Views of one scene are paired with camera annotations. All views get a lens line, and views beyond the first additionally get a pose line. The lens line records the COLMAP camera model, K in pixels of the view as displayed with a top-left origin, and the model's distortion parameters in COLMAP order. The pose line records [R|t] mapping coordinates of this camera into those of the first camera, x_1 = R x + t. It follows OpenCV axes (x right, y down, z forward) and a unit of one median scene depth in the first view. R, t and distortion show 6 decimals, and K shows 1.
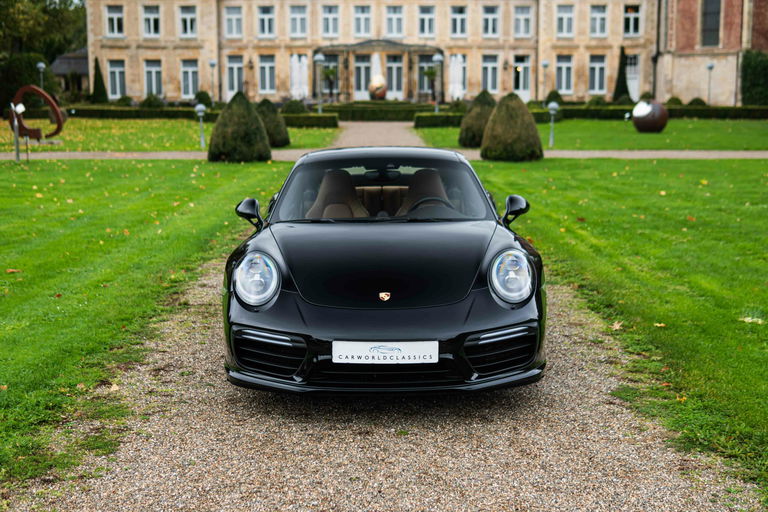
lens RADIAL K [[1028.9, 0, 380.5], [0, 1028.9, 254.6], [0, 0, 1]] dist [-0.059388, -0.067054]
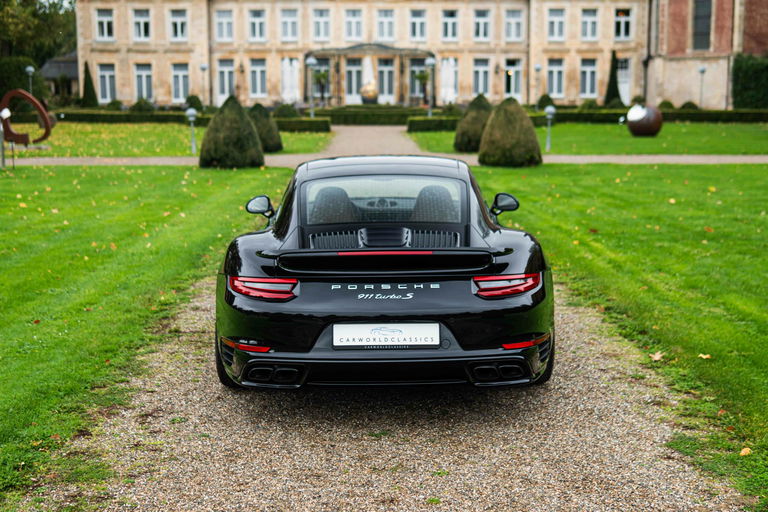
lens RADIAL K [[1019.2, 0, 388.2], [0, 1019.2, 258.5], [0, 0, 1]] dist [-0.059083, -0.062535]
pose [[0.999842, -0.003157, 0.017475, -0.002080], [0.003126, 0.999993, 0.001823, -0.001977], [-0.017481, -0.001768, 0.999846, 0.011216]]
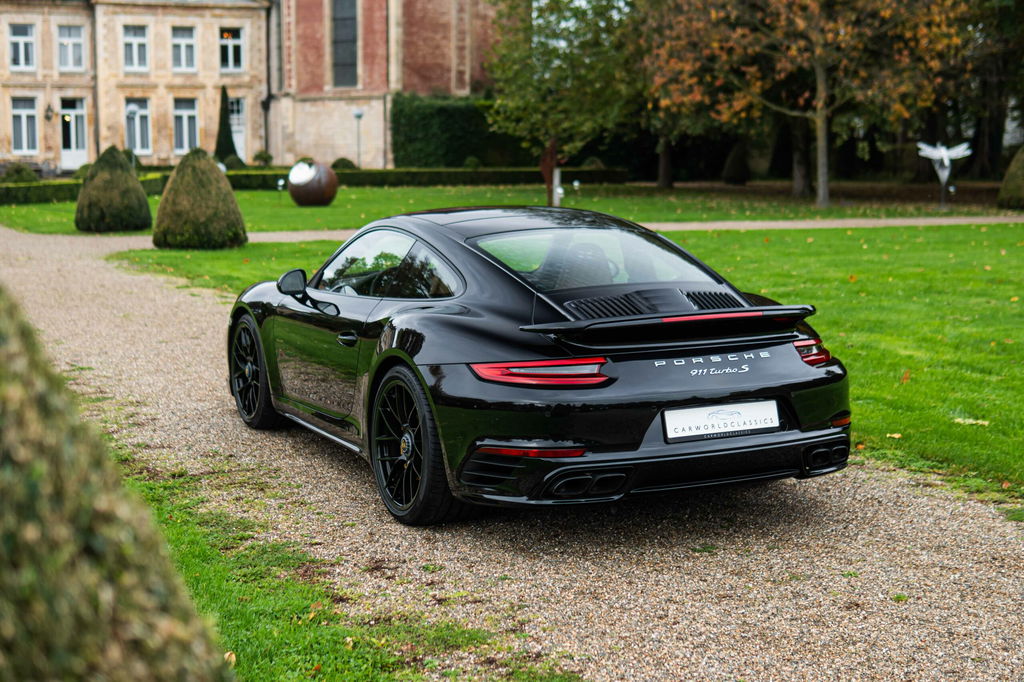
lens RADIAL K [[1486.5, 0, 503.7], [0, 1486.5, 343.2], [0, 0, 1]] dist [-0.044933, -0.088398]
pose [[0.896125, -0.056521, 0.440187, -0.046125], [0.069844, 0.997458, -0.014113, -0.000467], [-0.438270, 0.043392, 0.897795, 0.013545]]
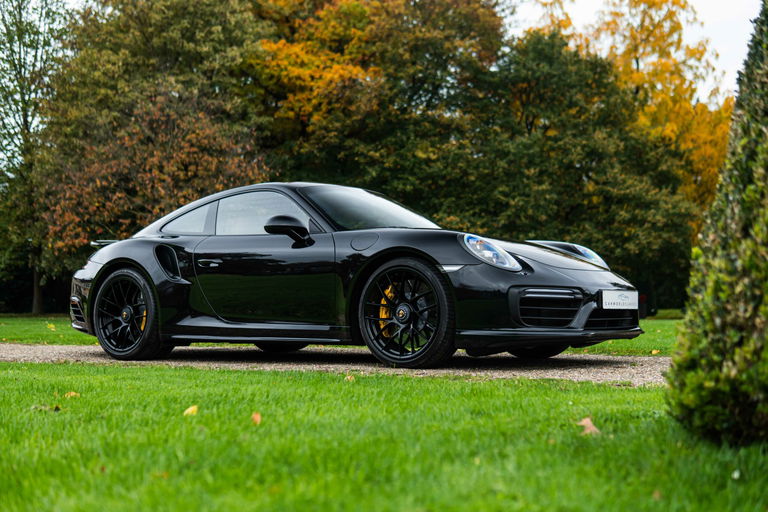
lens RADIAL K [[1060.1, 0, 385.6], [0, 1060.1, 255.8], [0, 0, 1]] dist [-0.046318, -0.069613]
pose [[0.595651, 0.047155, 0.801858, -0.082261], [0.120143, 0.981815, -0.146984, 0.013523], [-0.794208, 0.183889, 0.579154, 0.033152]]
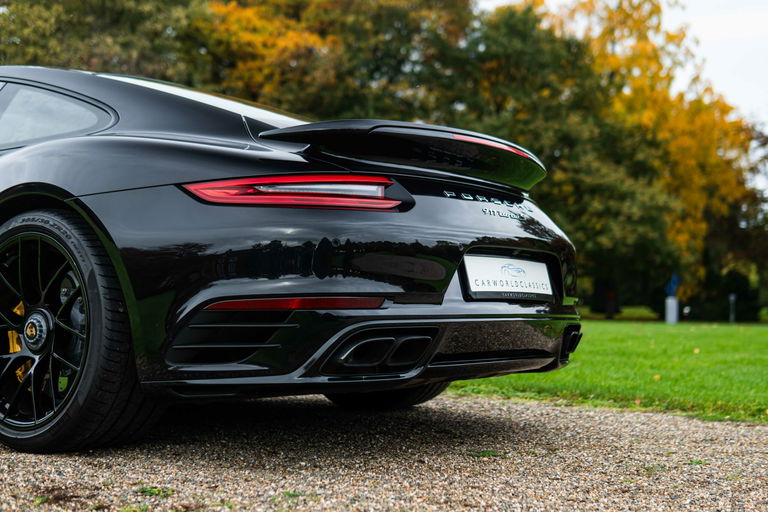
lens RADIAL K [[1064.3, 0, 385.2], [0, 1064.3, 256.4], [0, 0, 1]] dist [-0.036229, -0.062316]
pose [[0.562316, 0.056718, 0.824975, -0.039771], [0.094313, 0.986736, -0.132124, 0.007714], [-0.821526, 0.152101, 0.549509, 0.060046]]
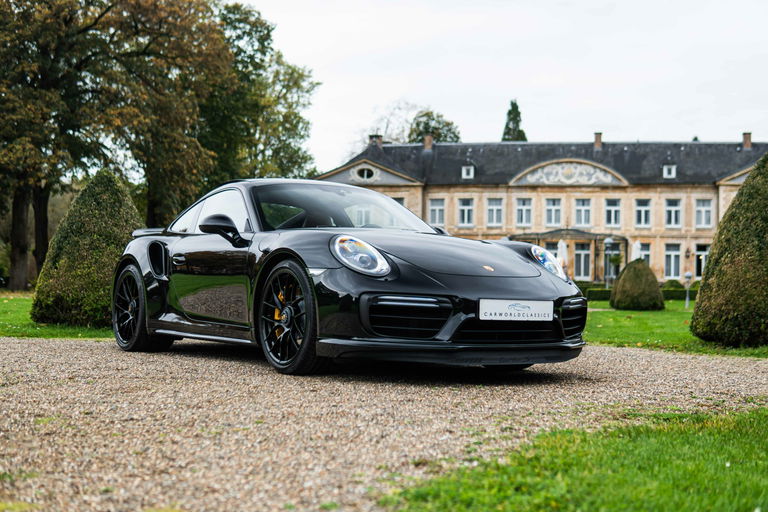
lens RADIAL K [[1048.6, 0, 383.2], [0, 1048.6, 254.2], [0, 0, 1]] dist [-0.032496, -0.087311]
pose [[0.980597, 0.012161, -0.195659, 0.025251], [-0.048863, 0.981735, -0.183871, 0.032930], [0.189849, 0.189864, 0.963280, -0.111784]]
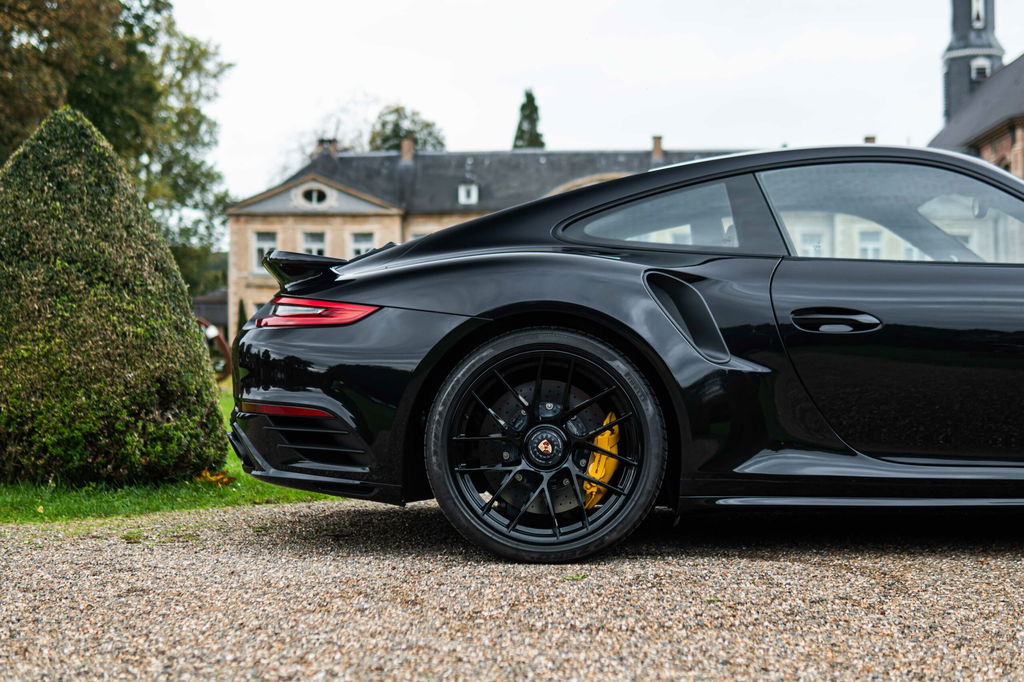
lens RADIAL K [[1487.6, 0, 516.2], [0, 1487.6, 342.3], [0, 0, 1]] dist [-0.050564, -0.027598]
pose [[0.998332, 0.001298, -0.057726, -0.013277], [-0.011221, 0.985050, -0.171902, 0.024030], [0.056639, 0.172263, 0.983421, -0.058397]]
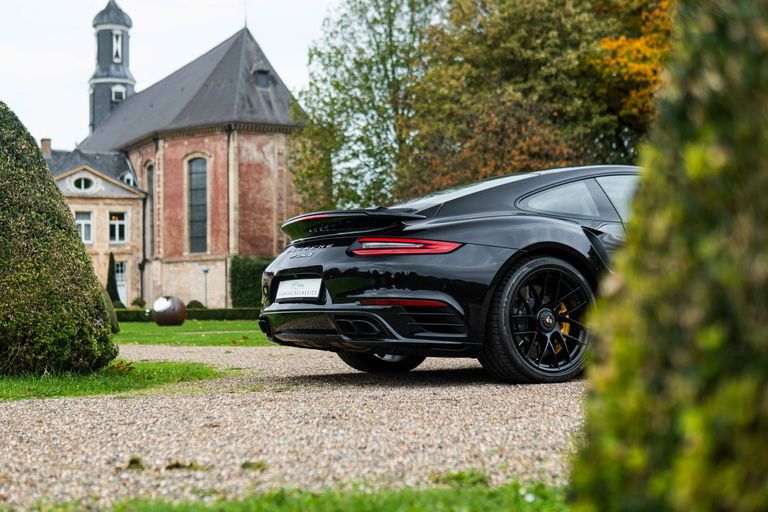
lens RADIAL K [[1151.2, 0, 382.1], [0, 1151.2, 255.3], [0, 0, 1]] dist [-0.041760, -0.104285]
pose [[0.875707, 0.013617, 0.482651, -0.066503], [0.088012, 0.978354, -0.187288, 0.028021], [-0.474754, 0.206488, 0.855553, -0.067168]]
